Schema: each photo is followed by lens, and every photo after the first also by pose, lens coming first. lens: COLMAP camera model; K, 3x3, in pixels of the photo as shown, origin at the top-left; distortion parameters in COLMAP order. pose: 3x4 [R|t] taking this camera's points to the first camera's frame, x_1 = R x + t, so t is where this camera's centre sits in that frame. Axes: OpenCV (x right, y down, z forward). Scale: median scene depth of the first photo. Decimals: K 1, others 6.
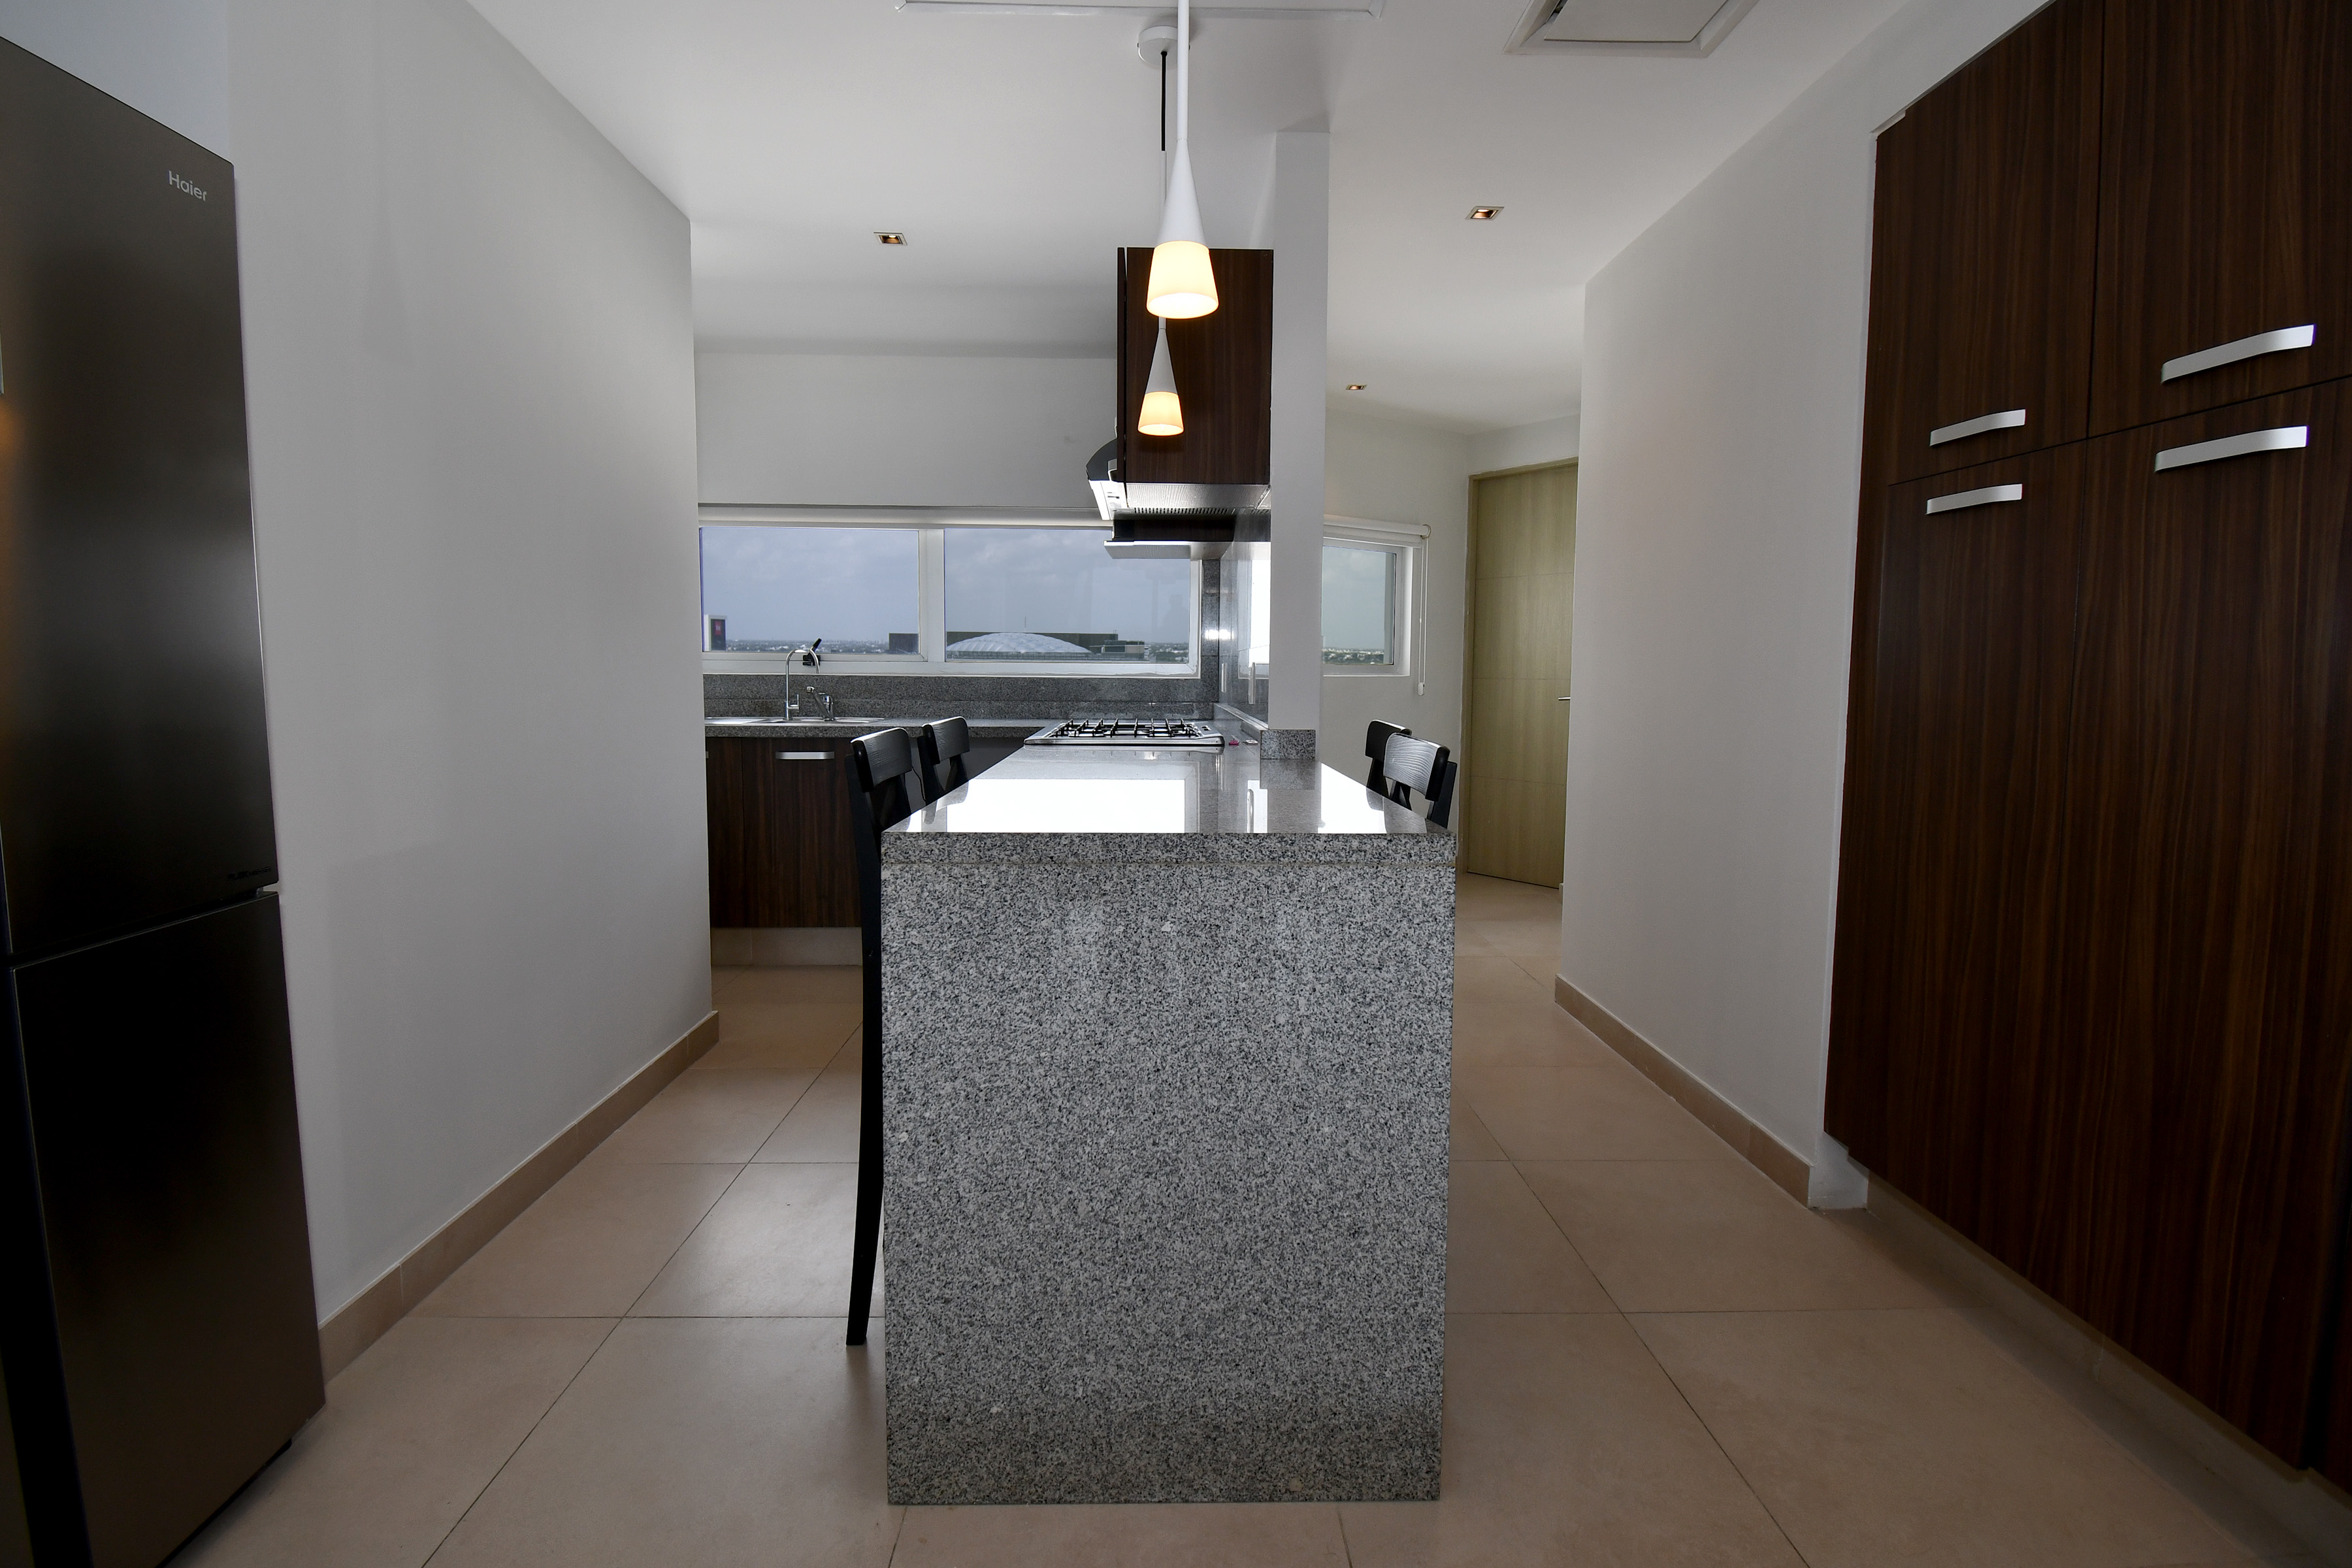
lens RADIAL K [[1009.3, 0, 1141.8], [0, 1009.3, 740.3], [0, 0, 1]] dist [-0.003221, -0.001752]
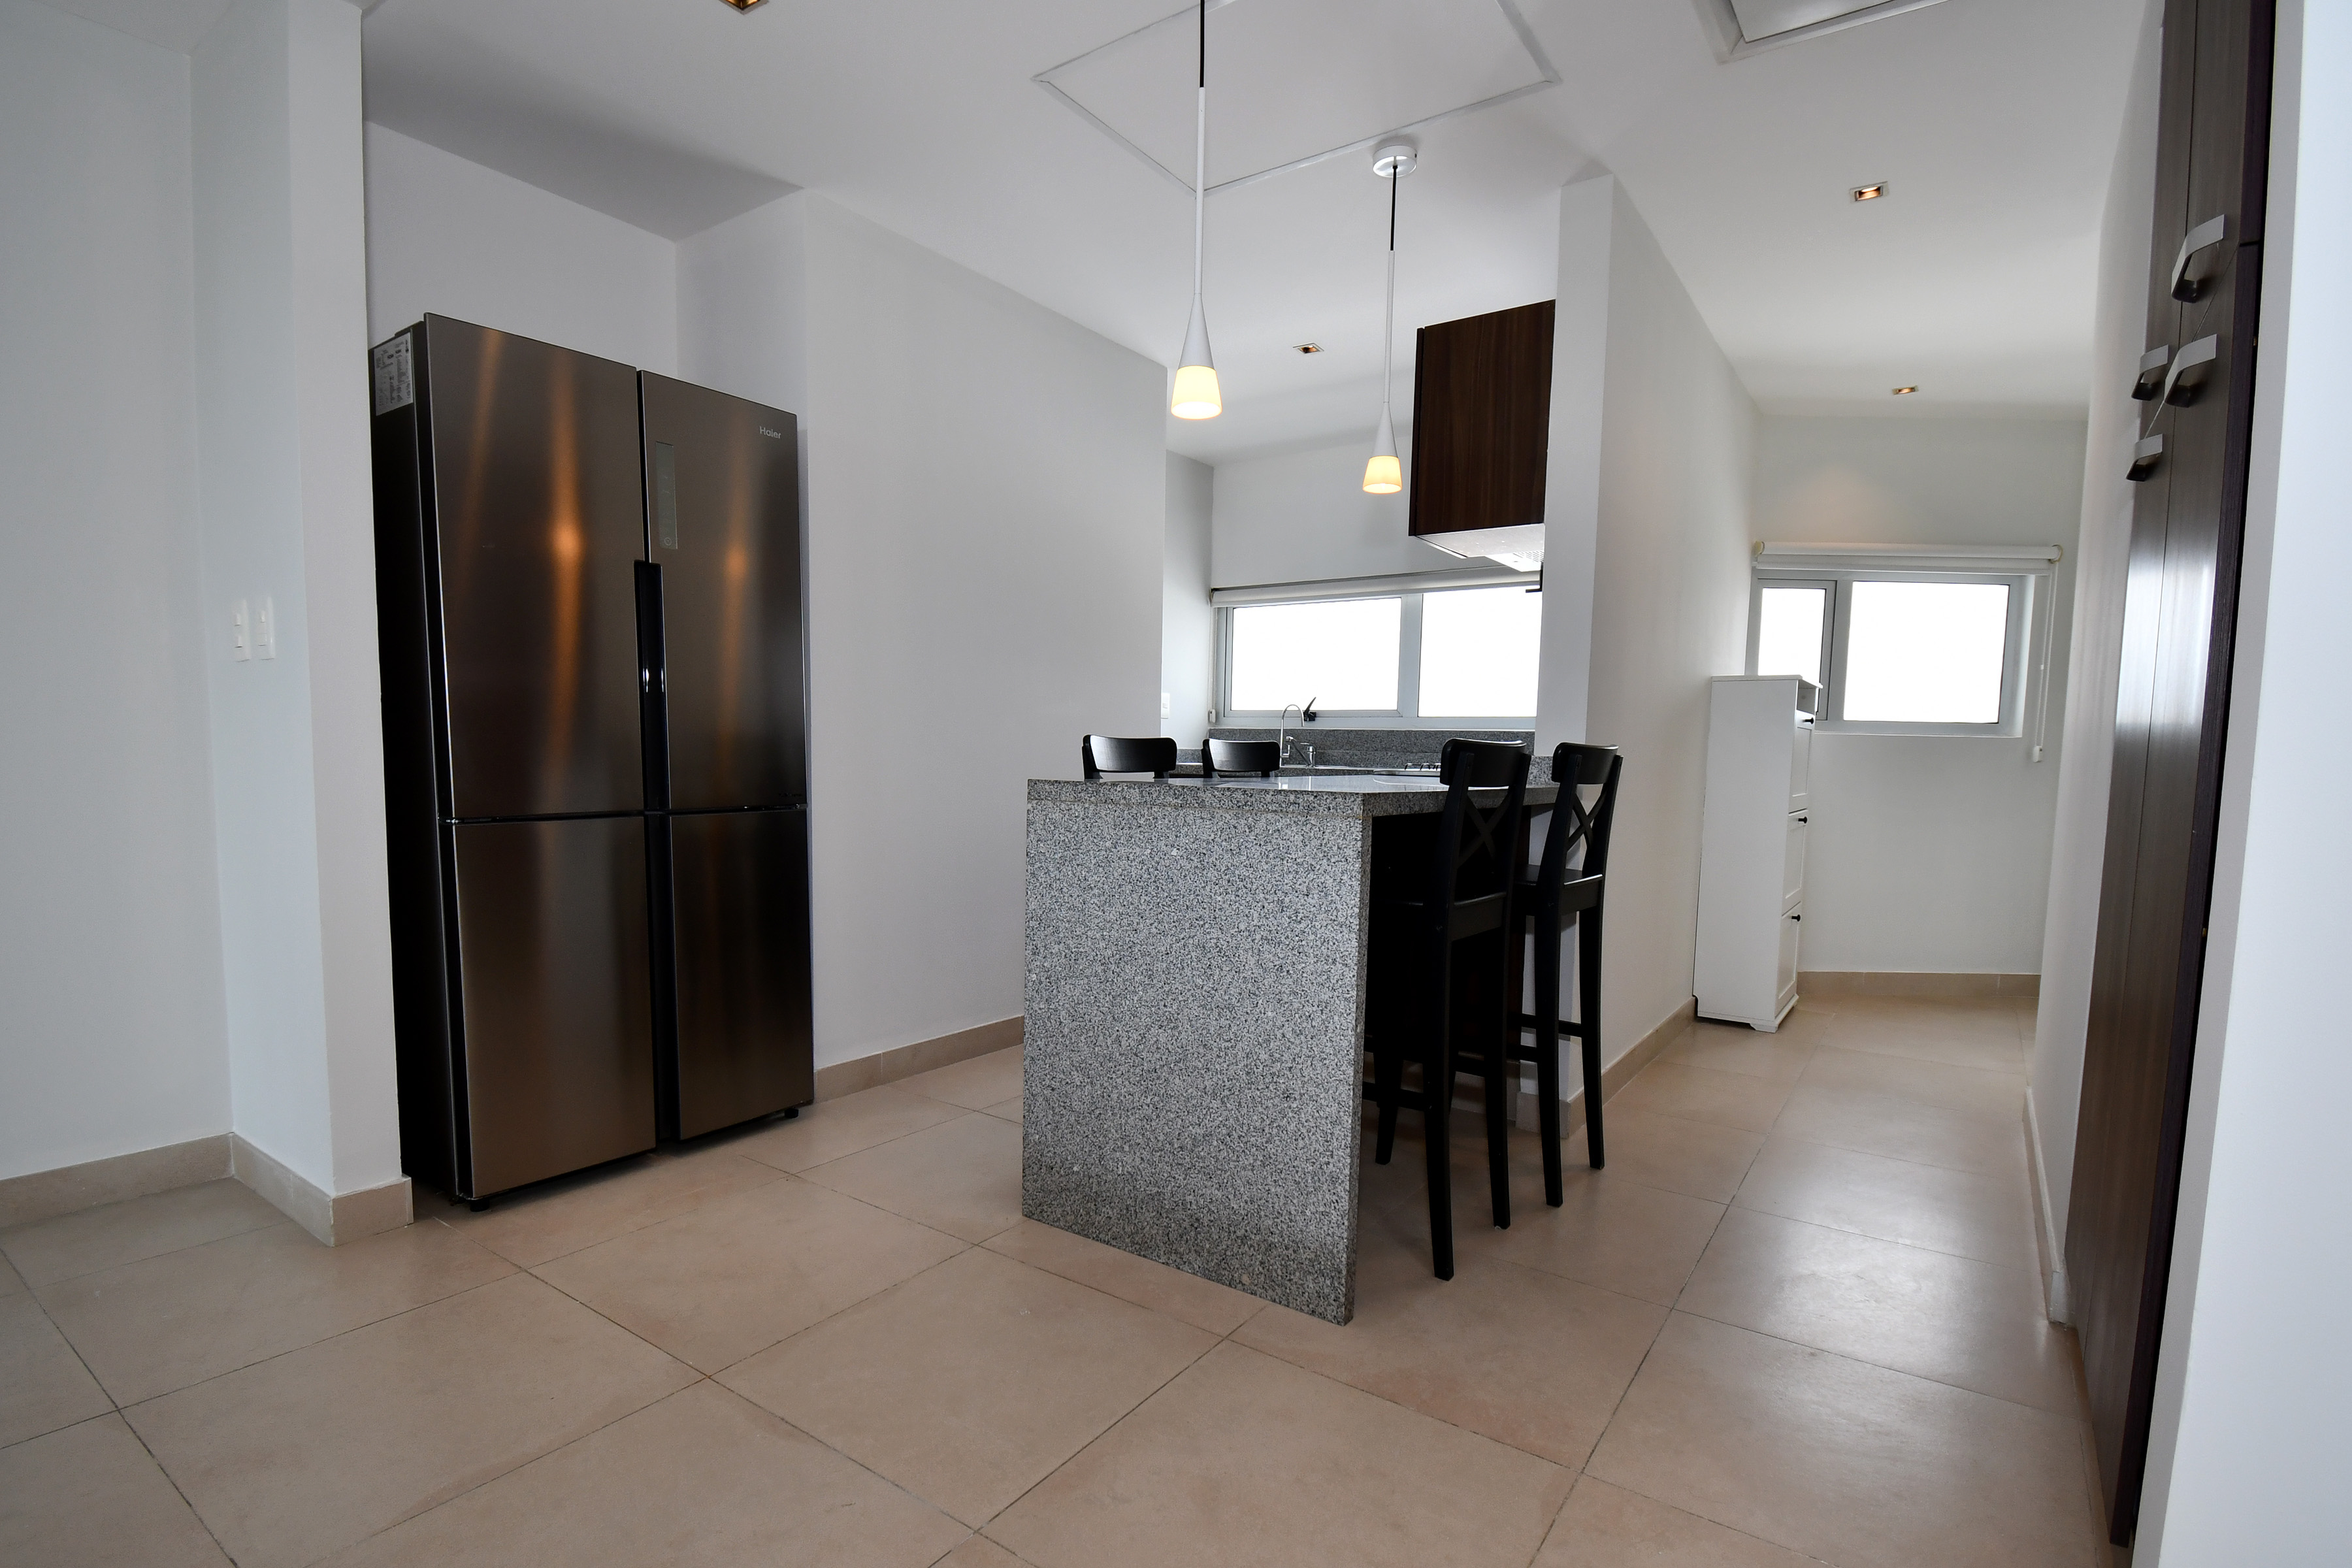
lens RADIAL K [[1103.5, 0, 1261.0], [0, 1103.5, 848.1], [0, 0, 1]] dist [0.008635, -0.009945]
pose [[0.828557, 0.054409, -0.557255, 0.974601], [-0.052339, 0.998436, 0.019665, 0.139859], [0.557453, 0.012872, 0.830109, -0.218433]]
